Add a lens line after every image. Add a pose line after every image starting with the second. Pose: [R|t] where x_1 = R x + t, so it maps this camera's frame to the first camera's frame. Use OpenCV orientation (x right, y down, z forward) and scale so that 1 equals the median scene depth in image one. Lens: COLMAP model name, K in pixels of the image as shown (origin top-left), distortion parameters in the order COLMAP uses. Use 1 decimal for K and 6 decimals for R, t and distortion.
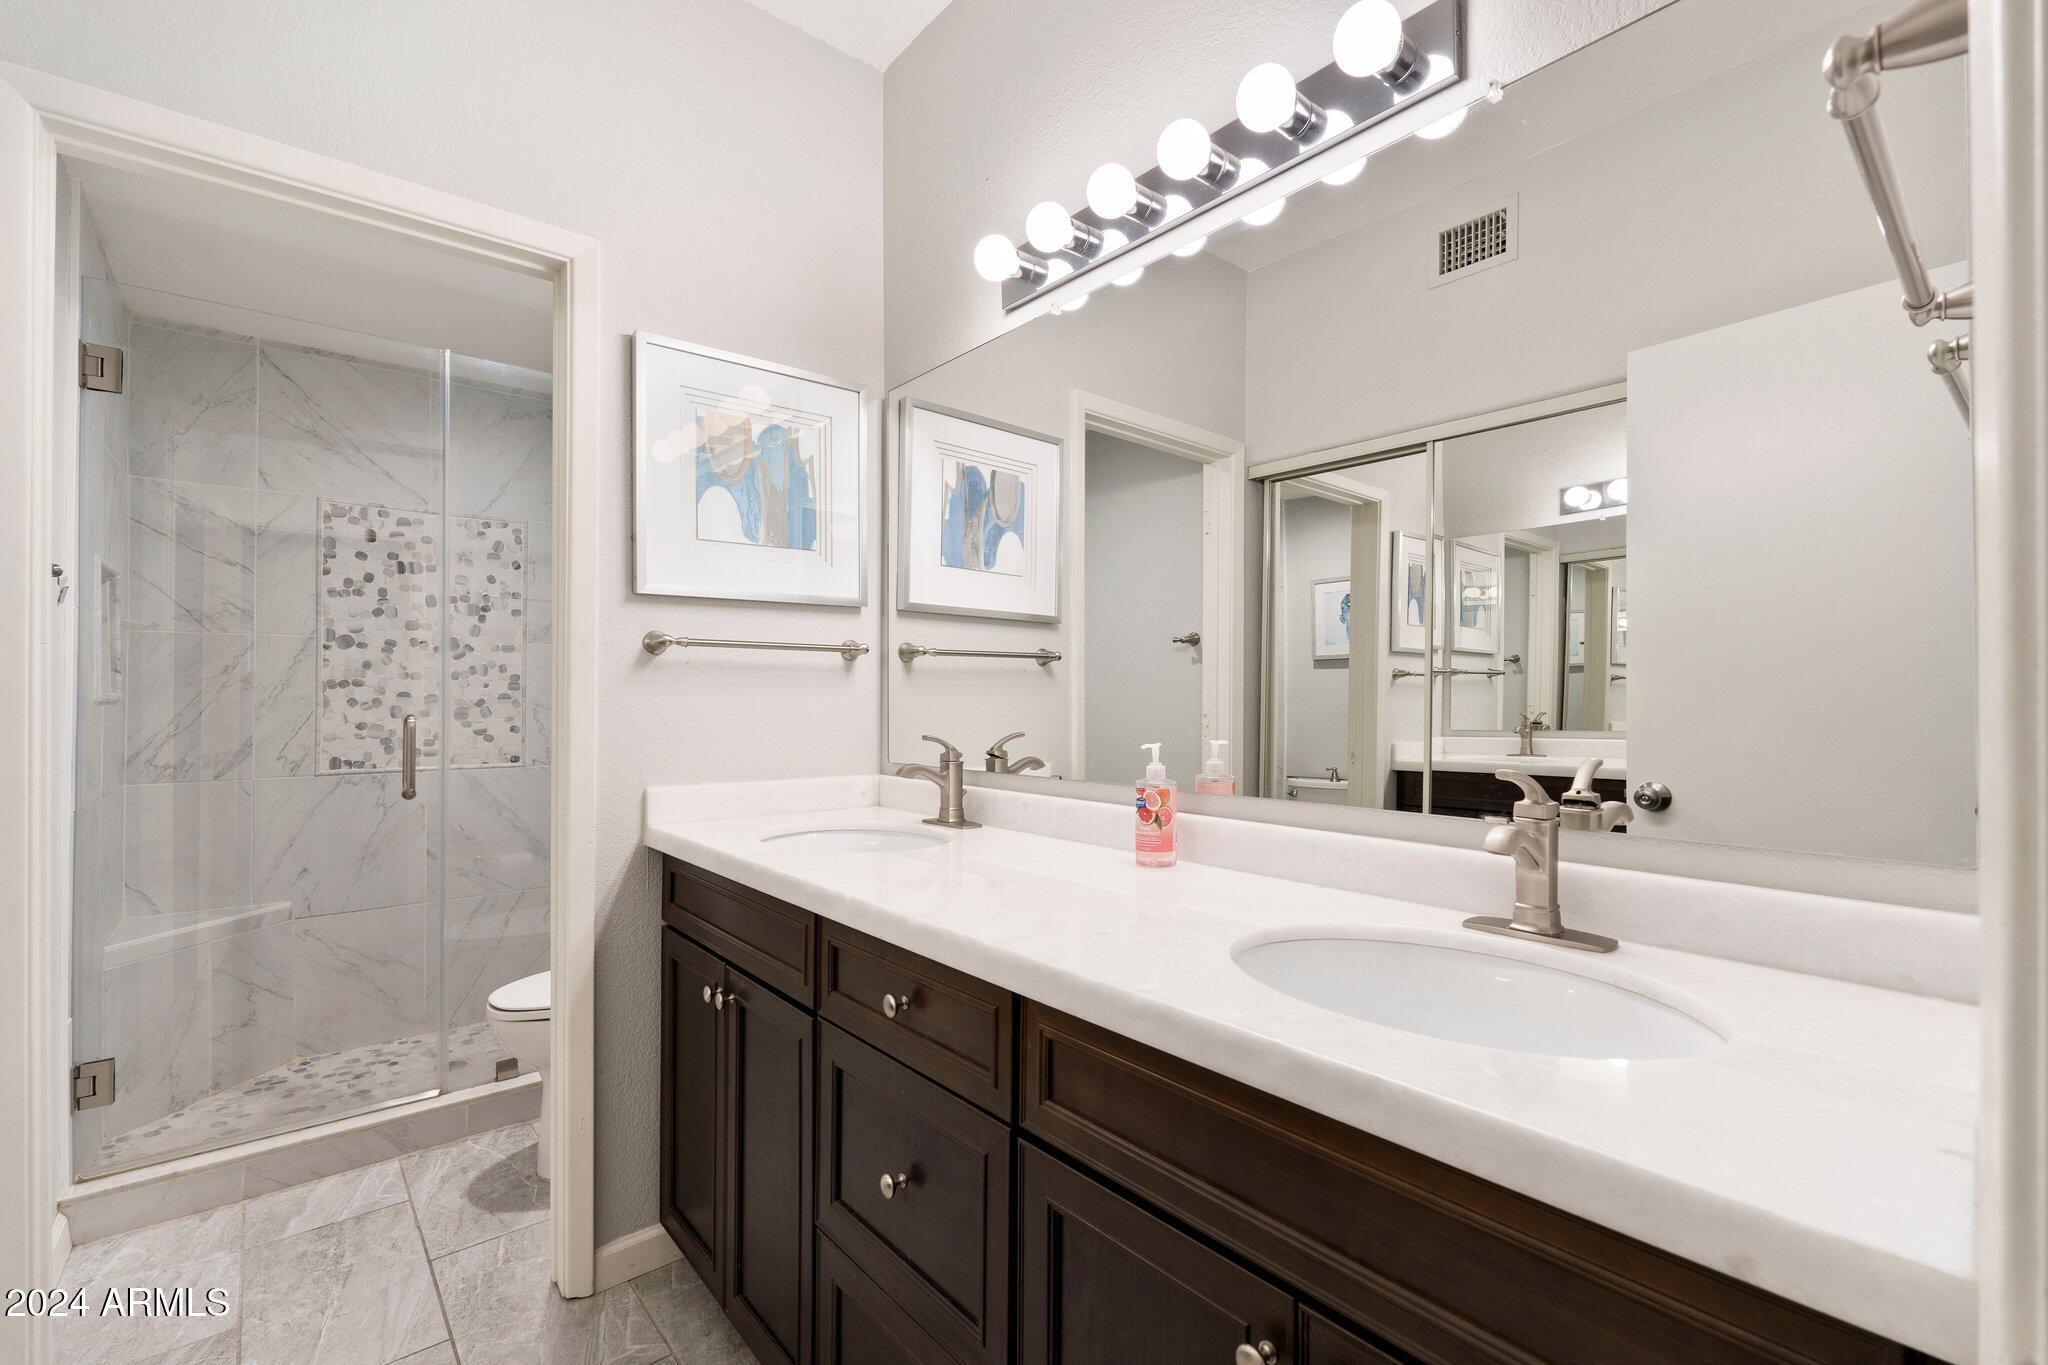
lens RADIAL K [[908.0, 0, 1030.8], [0, 908.0, 688.7], [0, 0, 1]] dist [-0.001802, 0.001225]
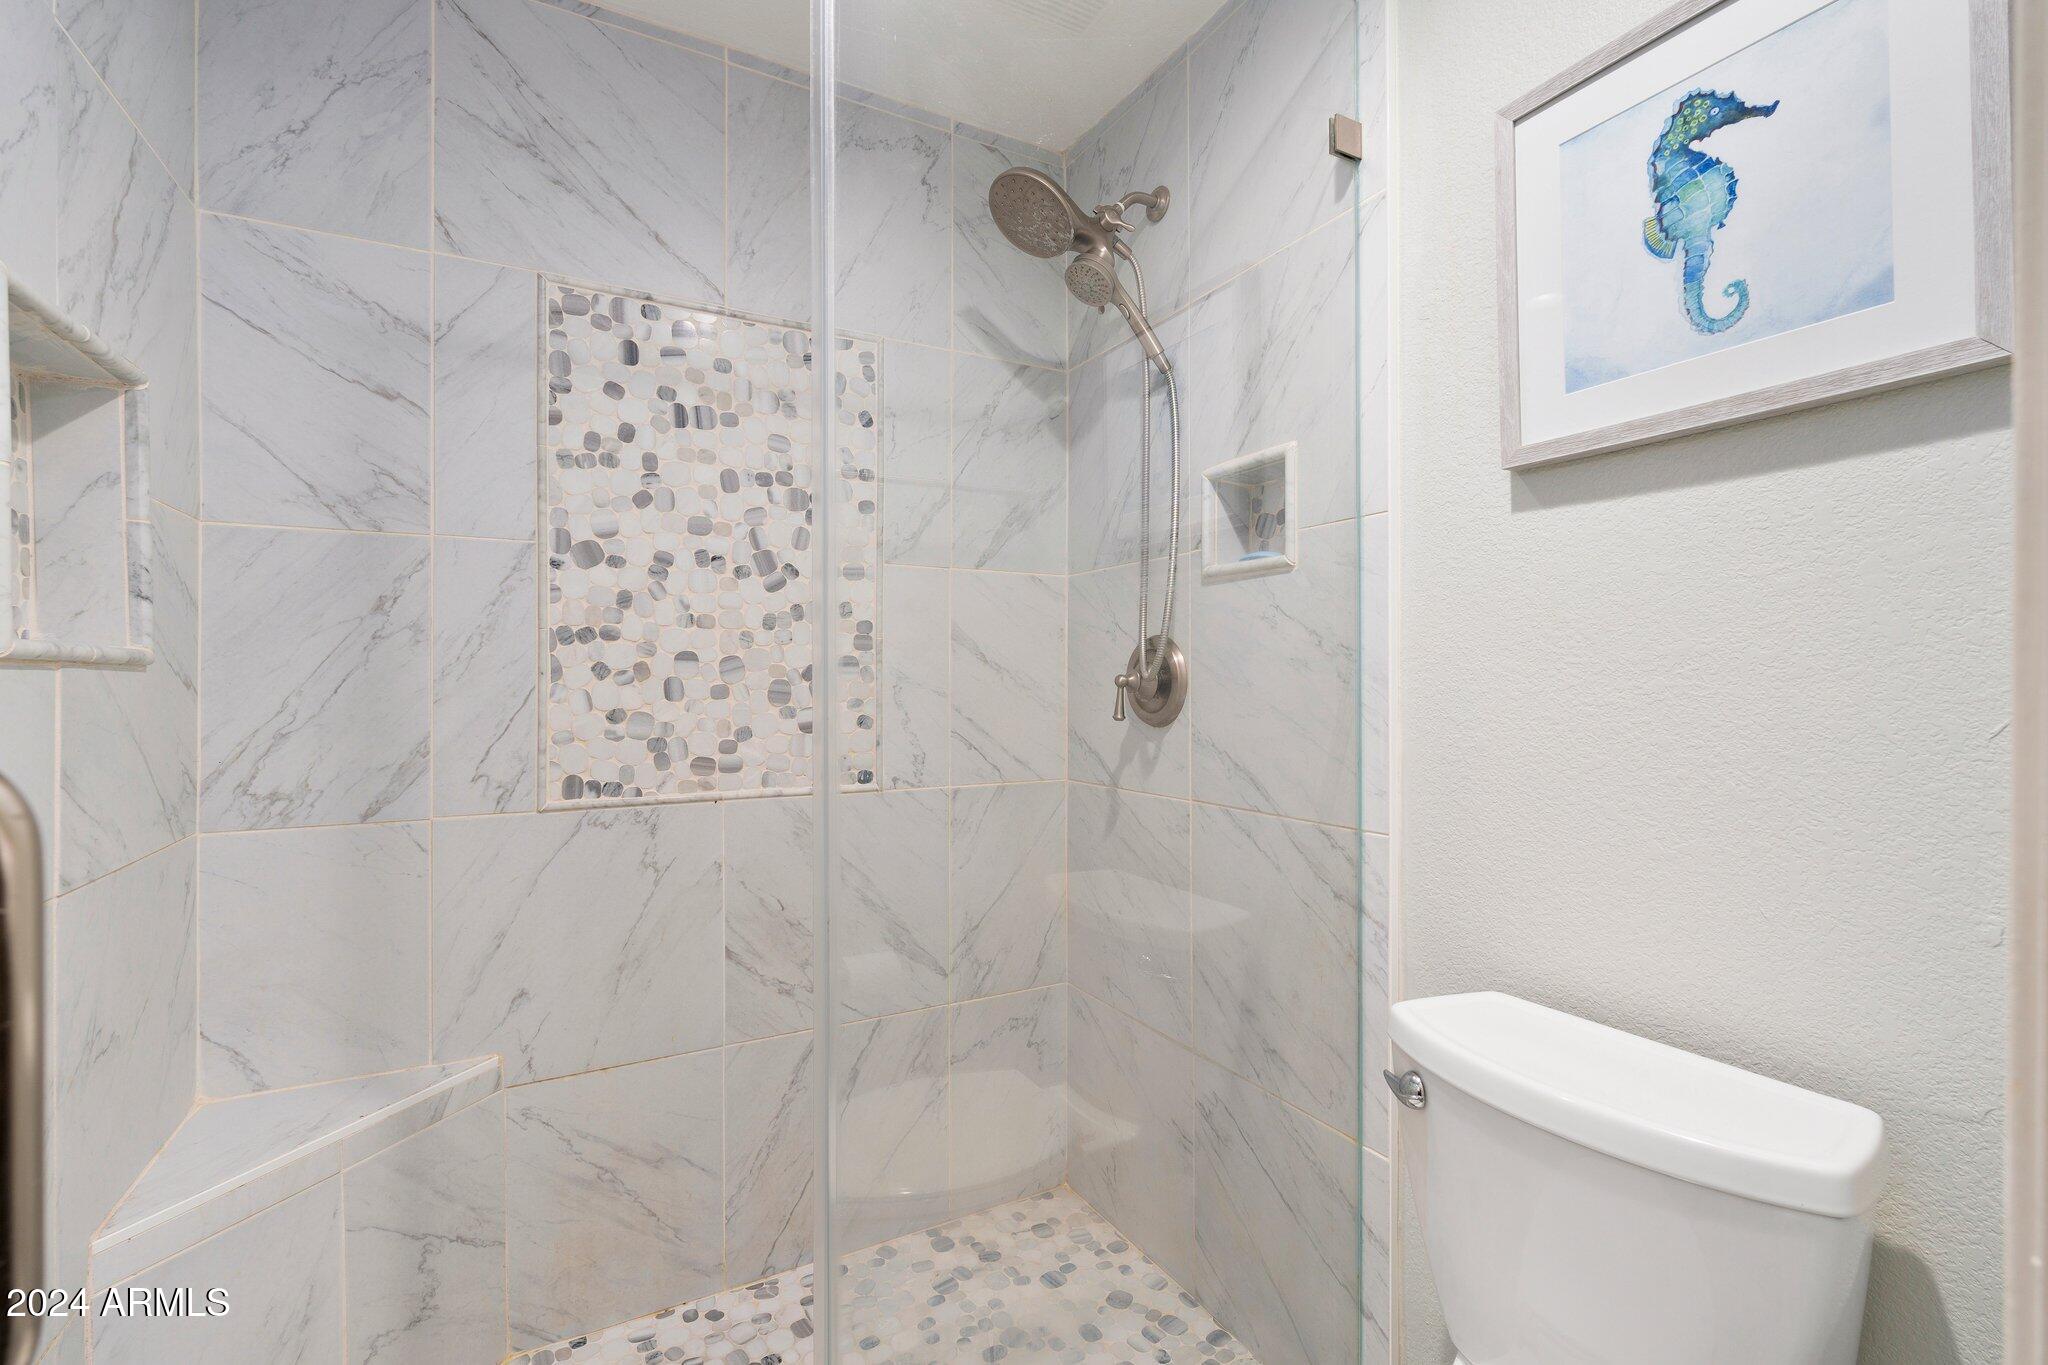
lens RADIAL K [[908.0, 0, 1018.9], [0, 908.0, 679.8], [0, 0, 1]] dist [-0.001802, 0.001225]
pose [[0.980318, 0.000964, -0.197422, -0.404184], [0.001403, 0.999929, 0.011850, 0.014377], [0.197419, -0.011893, 0.980247, 0.529597]]
